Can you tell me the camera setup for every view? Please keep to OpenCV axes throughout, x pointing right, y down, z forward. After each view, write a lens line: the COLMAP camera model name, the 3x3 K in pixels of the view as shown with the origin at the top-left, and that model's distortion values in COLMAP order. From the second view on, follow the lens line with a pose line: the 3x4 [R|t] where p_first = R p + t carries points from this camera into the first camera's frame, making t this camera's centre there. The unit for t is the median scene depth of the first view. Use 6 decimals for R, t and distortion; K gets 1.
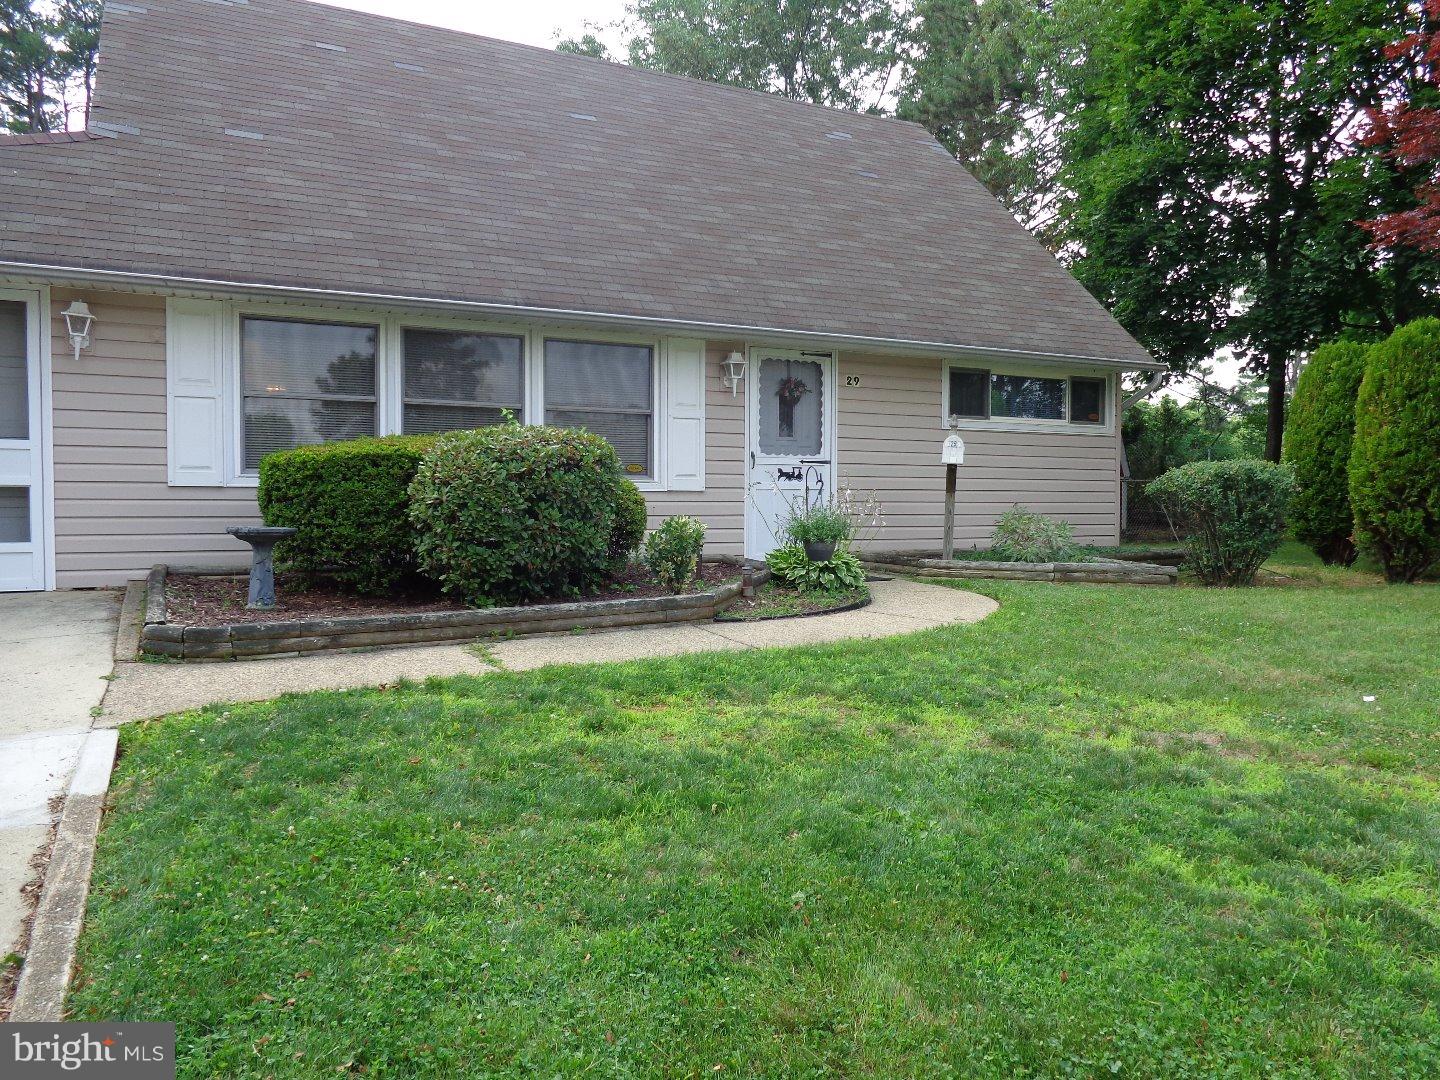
lens RADIAL K [[1061.6, 0, 720.5], [0, 1061.6, 535.6], [0, 0, 1]] dist [-0.006322, 0.002420]
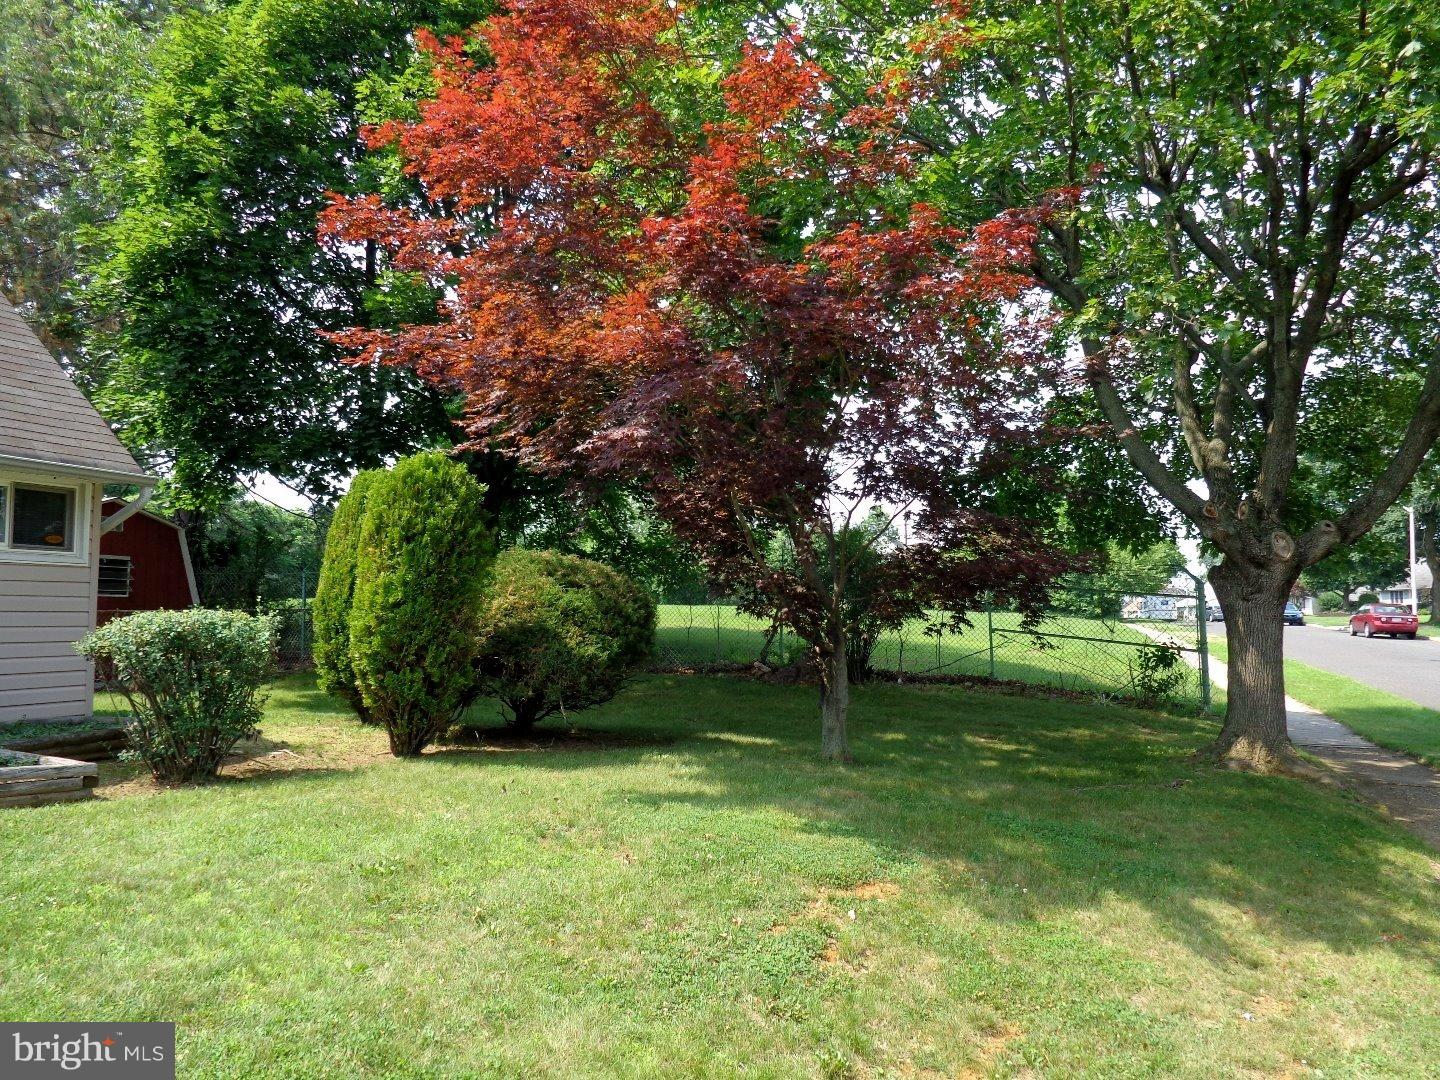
lens RADIAL K [[1061.6, 0, 720.1], [0, 1061.6, 540.7], [0, 0, 1]] dist [-0.006322, 0.002420]
pose [[0.734354, 0.048076, 0.677062, 0.249056], [0.019435, 0.995590, -0.091773, -0.044686], [-0.678488, 0.080552, 0.730182, 0.194393]]
